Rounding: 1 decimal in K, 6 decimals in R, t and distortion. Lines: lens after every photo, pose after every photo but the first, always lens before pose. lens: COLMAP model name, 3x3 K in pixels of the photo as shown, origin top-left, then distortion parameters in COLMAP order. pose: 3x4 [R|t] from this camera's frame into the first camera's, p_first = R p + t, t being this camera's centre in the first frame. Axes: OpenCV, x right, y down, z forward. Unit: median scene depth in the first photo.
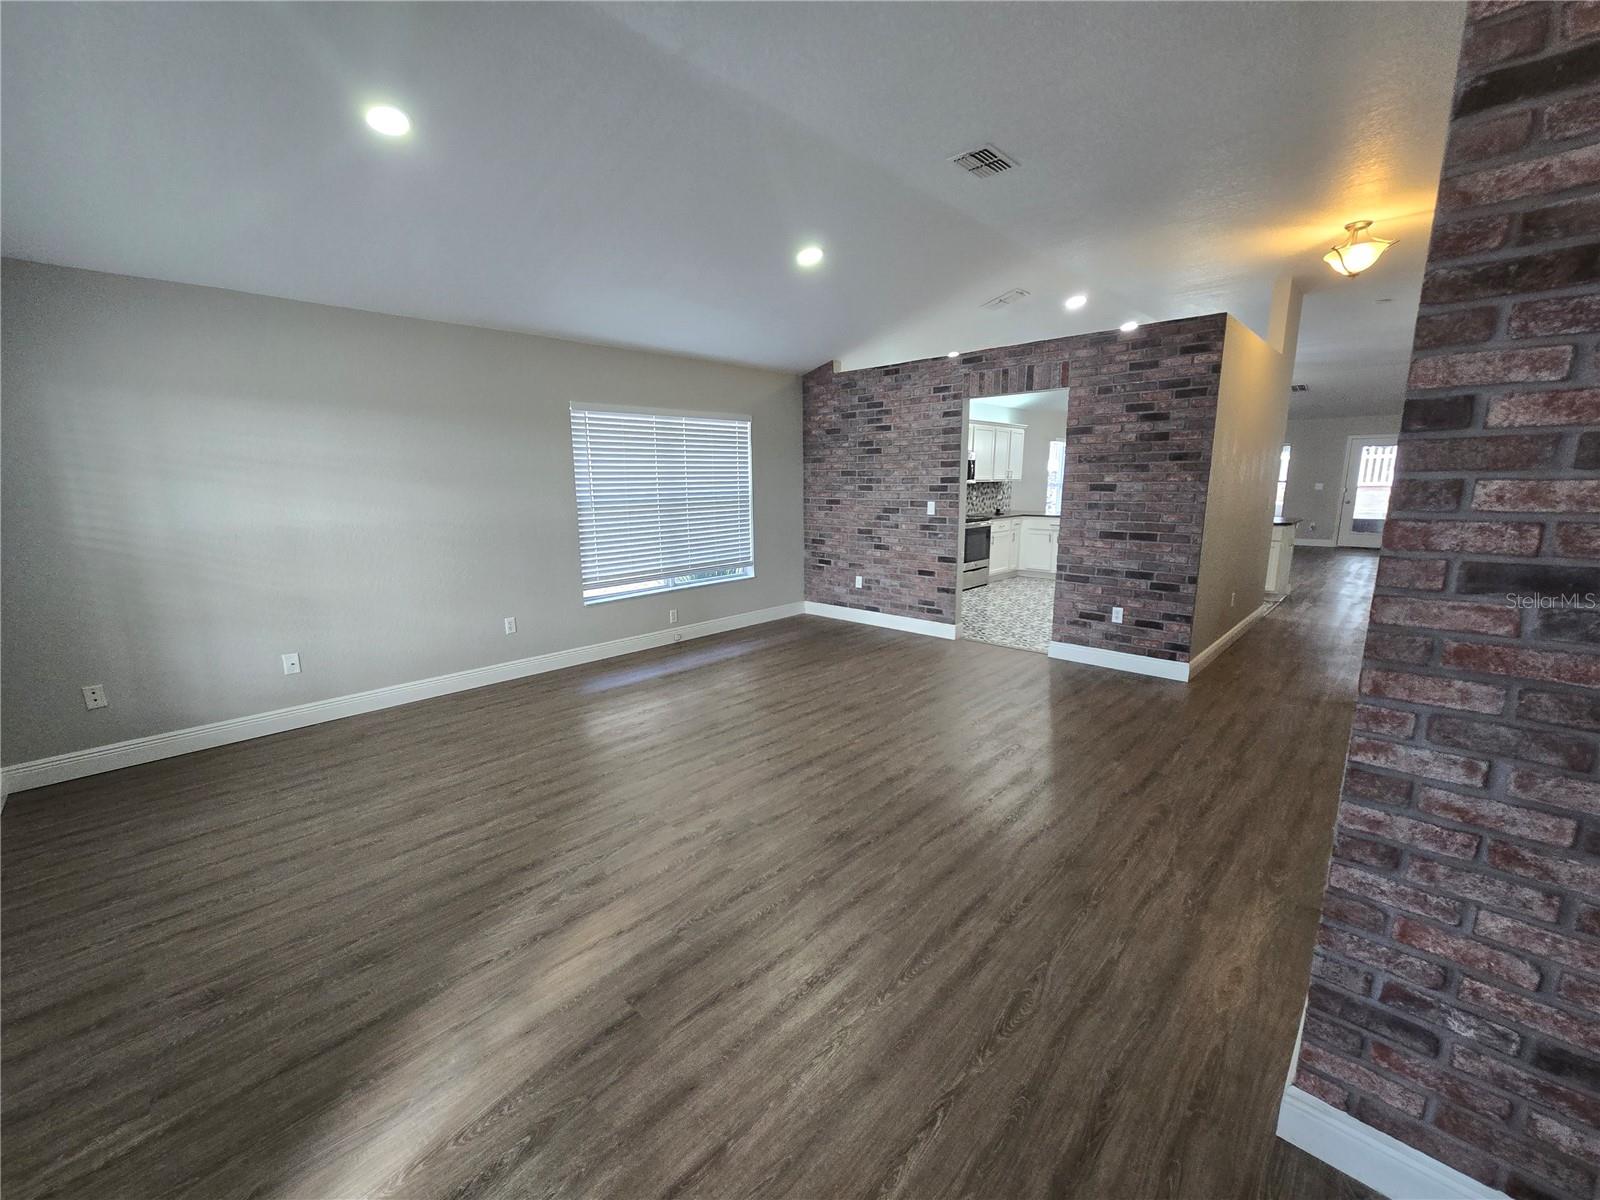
lens RADIAL K [[654.3, 0, 797.0], [0, 654.3, 604.1], [0, 0, 1]] dist [0.000675, 0.000021]
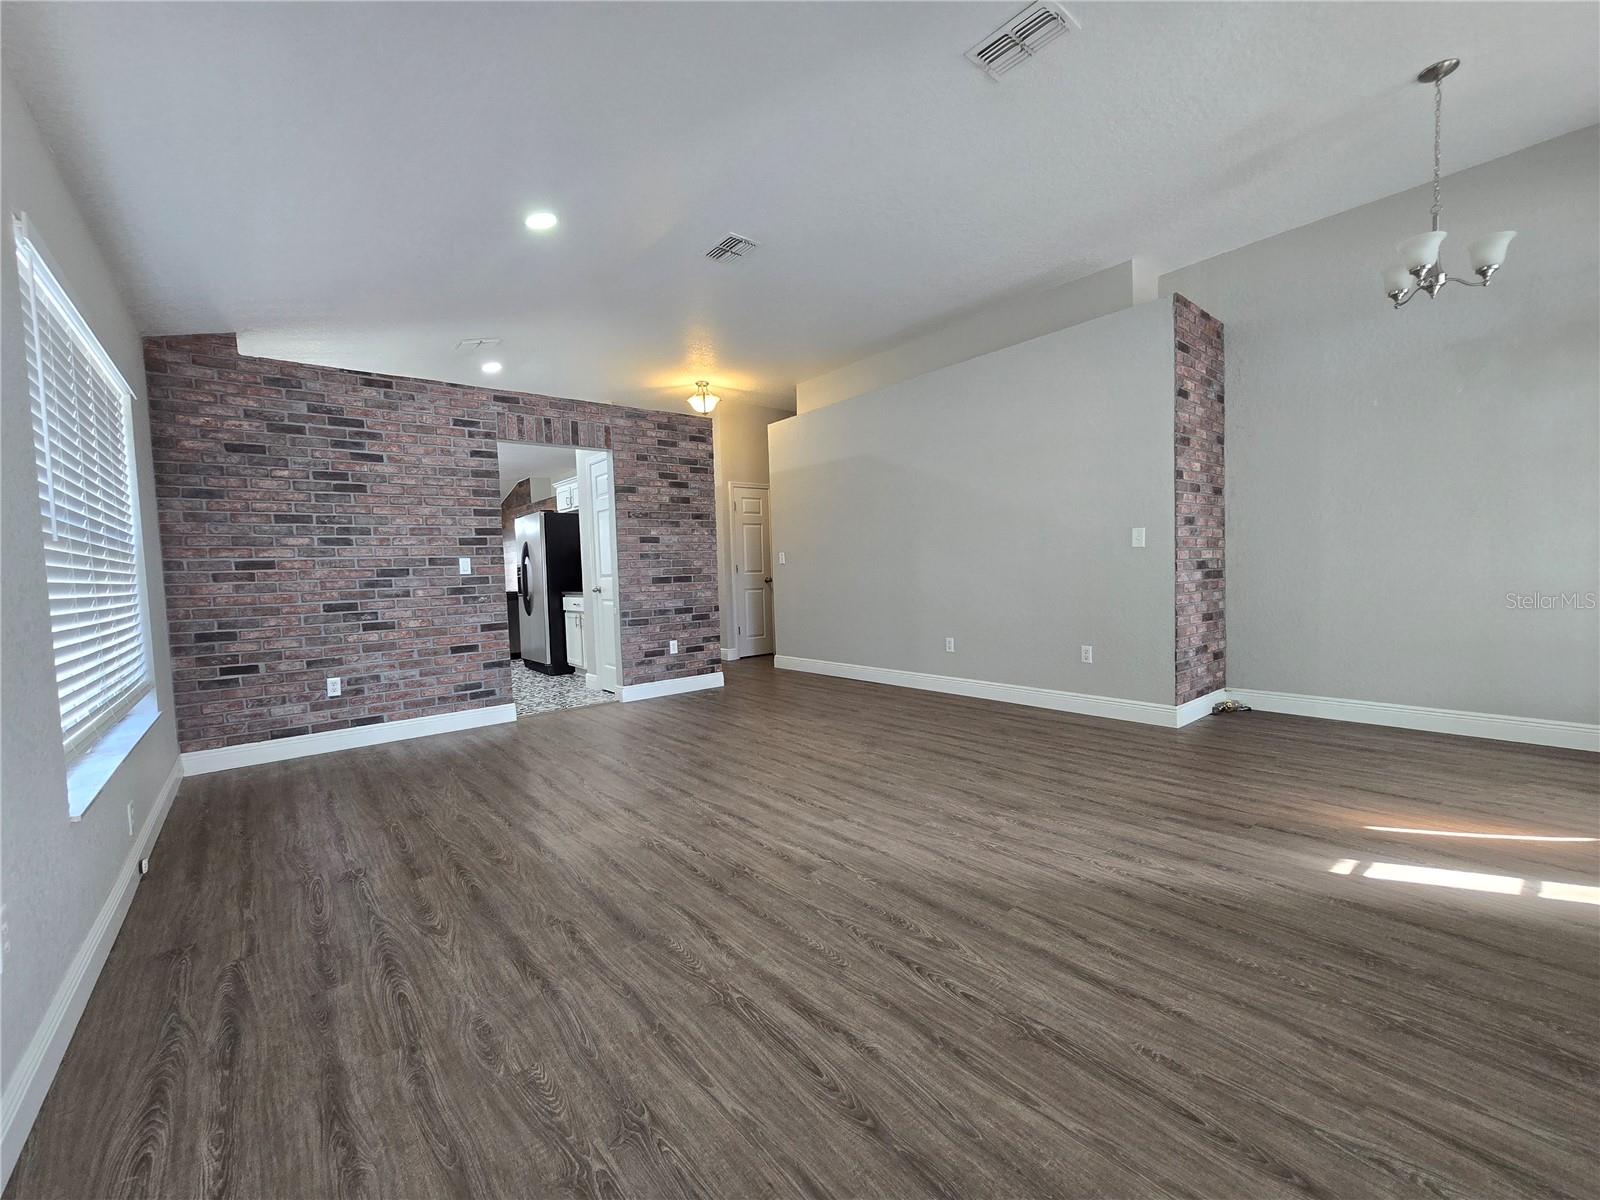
lens RADIAL K [[654.3, 0, 797.0], [0, 654.3, 604.1], [0, 0, 1]] dist [0.000675, 0.000021]
pose [[0.120493, -0.048124, 0.991547, -0.598810], [0.223651, 0.974462, 0.020117, -0.030158], [-0.967193, 0.219336, 0.128179, 0.575271]]
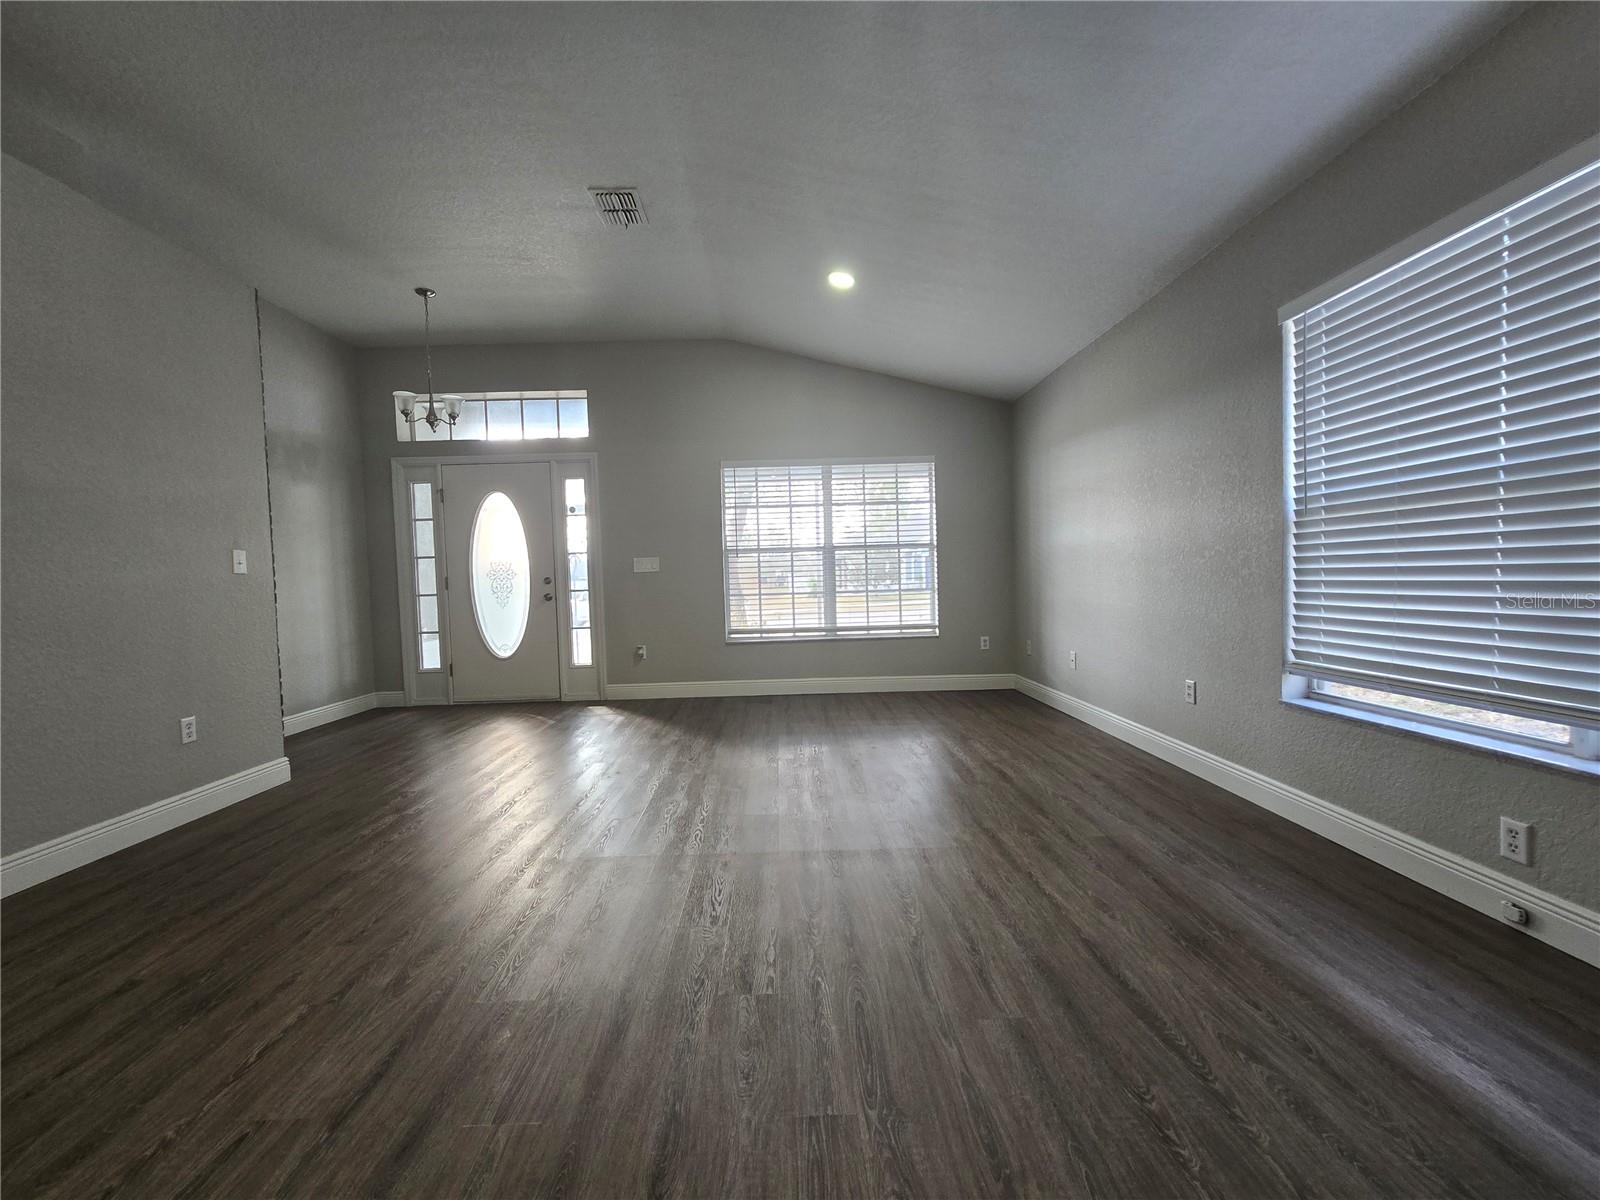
lens RADIAL K [[654.3, 0, 797.0], [0, 654.3, 604.1], [0, 0, 1]] dist [0.000675, 0.000021]
pose [[-0.705742, 0.056989, -0.706173, 0.295714], [-0.102965, 0.977926, 0.181821, -0.125911], [0.700947, 0.201030, -0.684295, 1.063422]]
